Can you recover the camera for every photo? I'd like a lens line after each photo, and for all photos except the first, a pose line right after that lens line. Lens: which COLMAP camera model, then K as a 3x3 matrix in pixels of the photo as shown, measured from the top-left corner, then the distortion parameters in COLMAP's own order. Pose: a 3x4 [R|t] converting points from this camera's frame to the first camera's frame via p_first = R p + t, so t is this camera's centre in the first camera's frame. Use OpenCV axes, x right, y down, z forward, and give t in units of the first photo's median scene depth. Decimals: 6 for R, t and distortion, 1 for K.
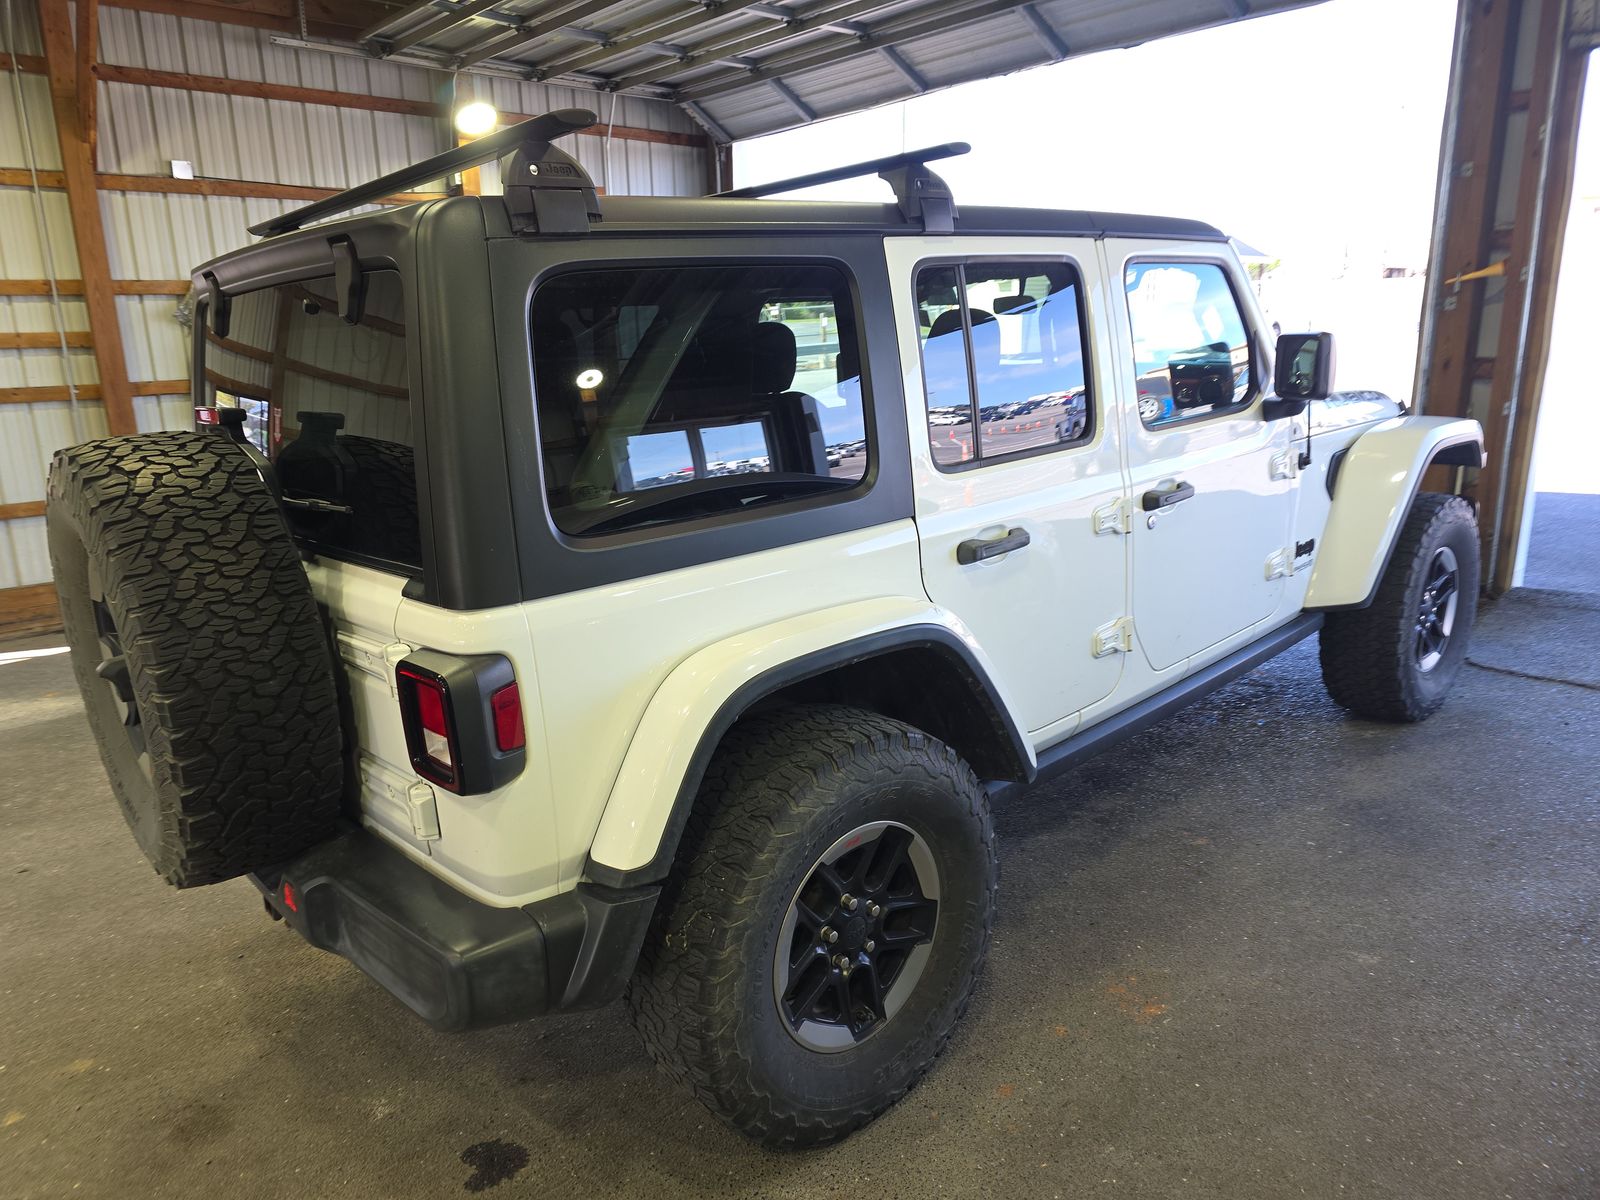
lens RADIAL K [[1121.4, 0, 800.0], [0, 1121.4, 600.0], [0, 0, 1]] dist [0.043119, -0.046854]
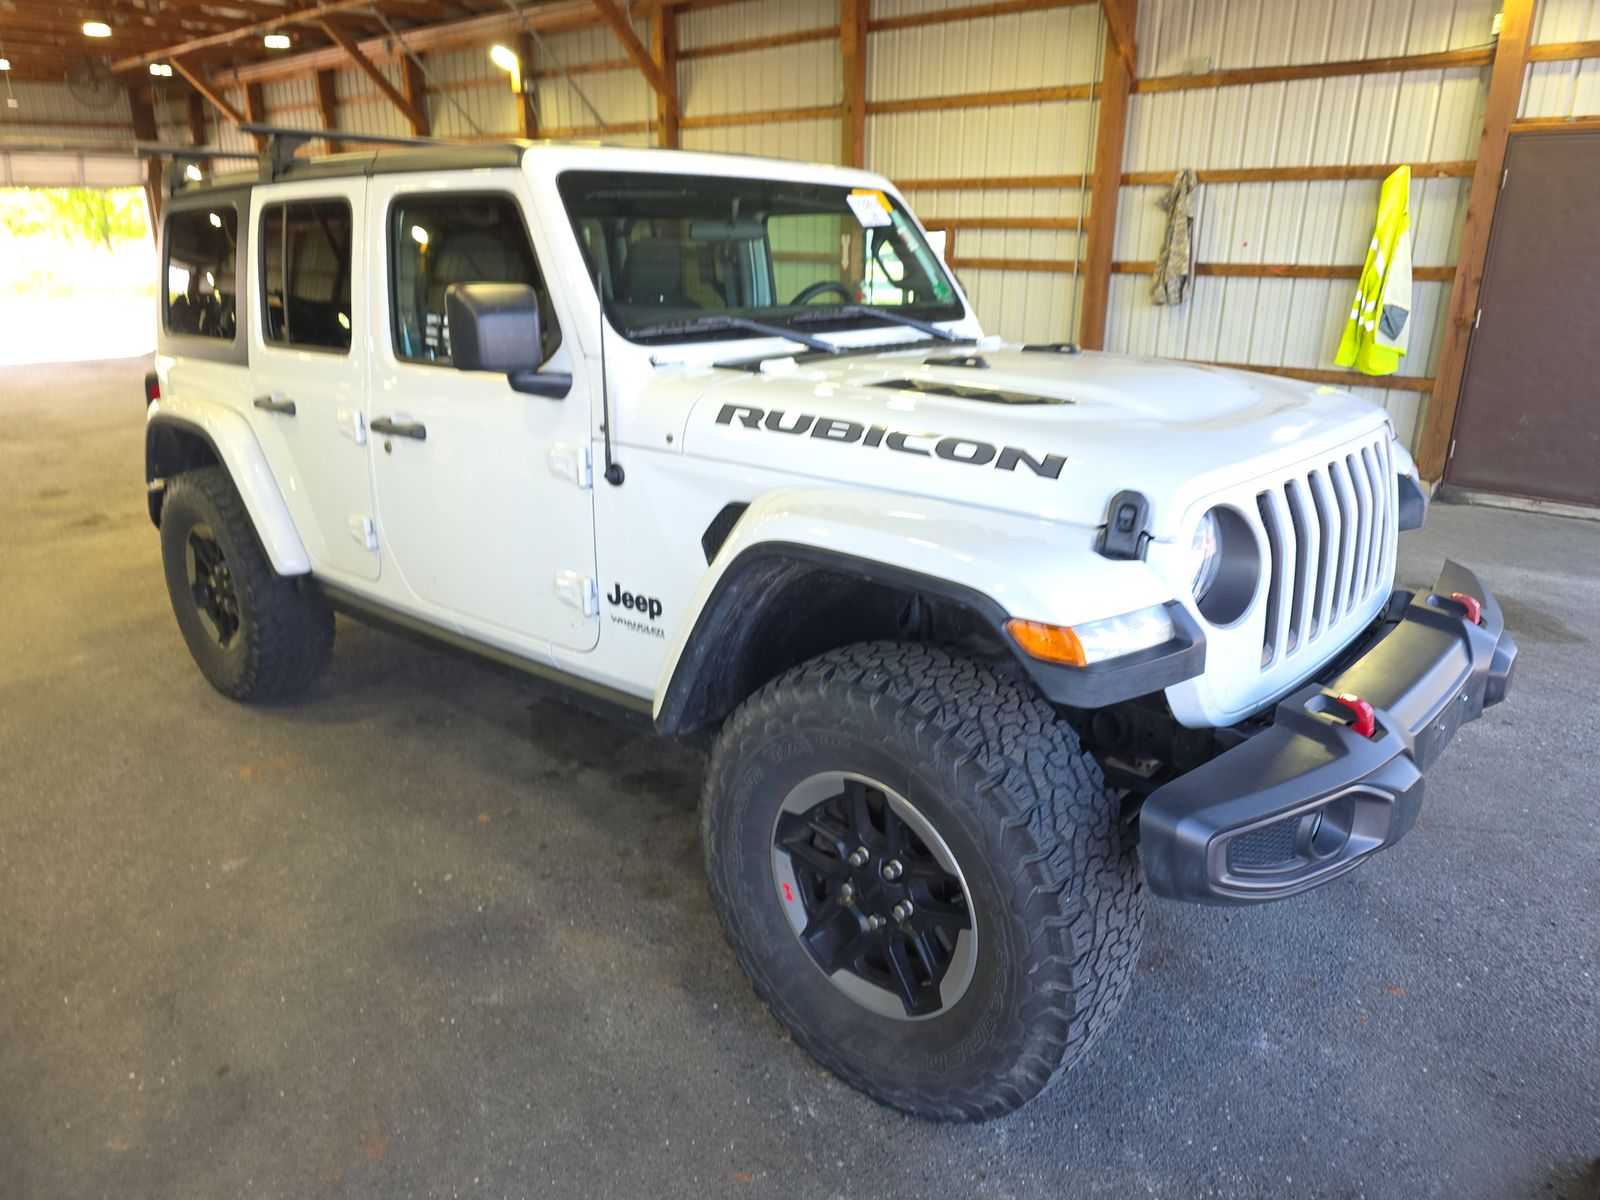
lens RADIAL K [[1121.4, 0, 800.0], [0, 1121.4, 600.0], [0, 0, 1]] dist [0.043119, -0.046854]
pose [[0.070536, 0.347858, -0.934890, 0.707692], [-0.237056, 0.916220, 0.323025, -0.190784], [0.968932, 0.198837, 0.147088, 0.640276]]
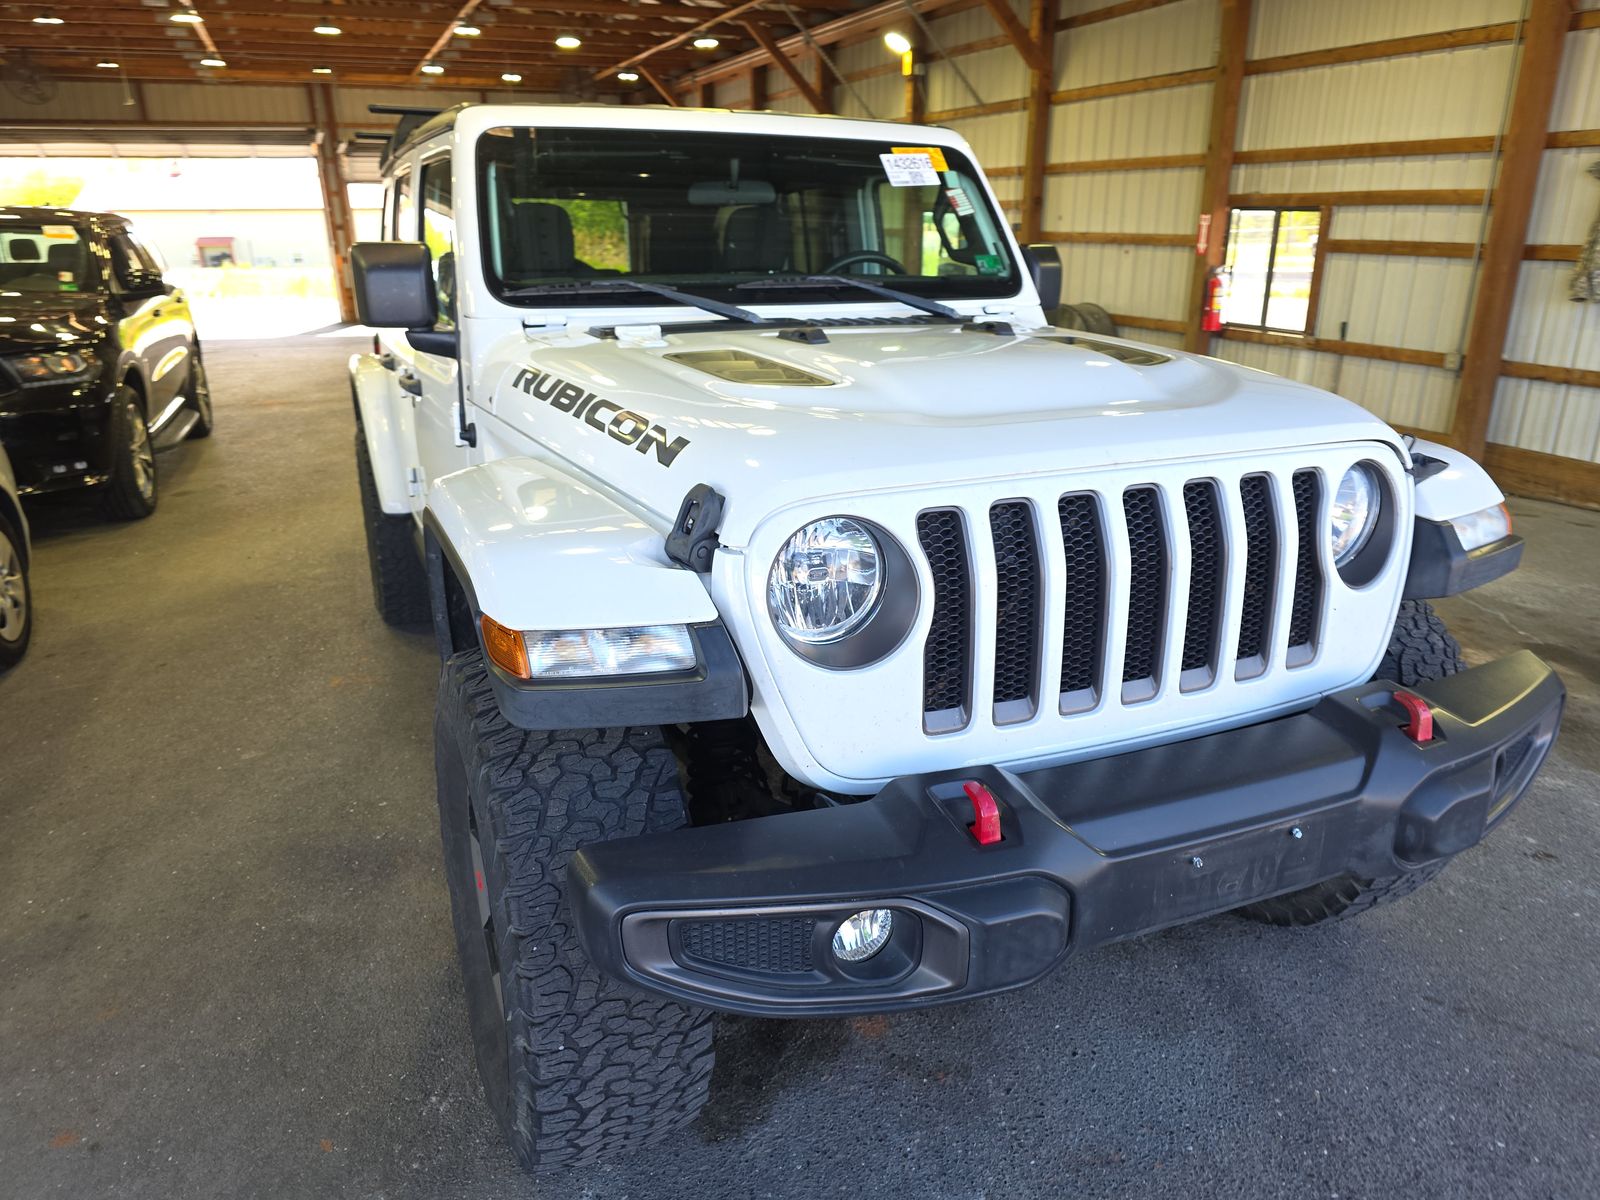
lens RADIAL K [[1113.9, 0, 796.9], [0, 1113.9, 626.7], [0, 0, 1]] dist [0.035665, -0.042717]
pose [[-0.365884, 0.351973, -0.861536, 0.628430], [-0.198908, 0.874760, 0.441849, -0.229826], [0.909156, 0.333032, -0.250051, 0.877194]]
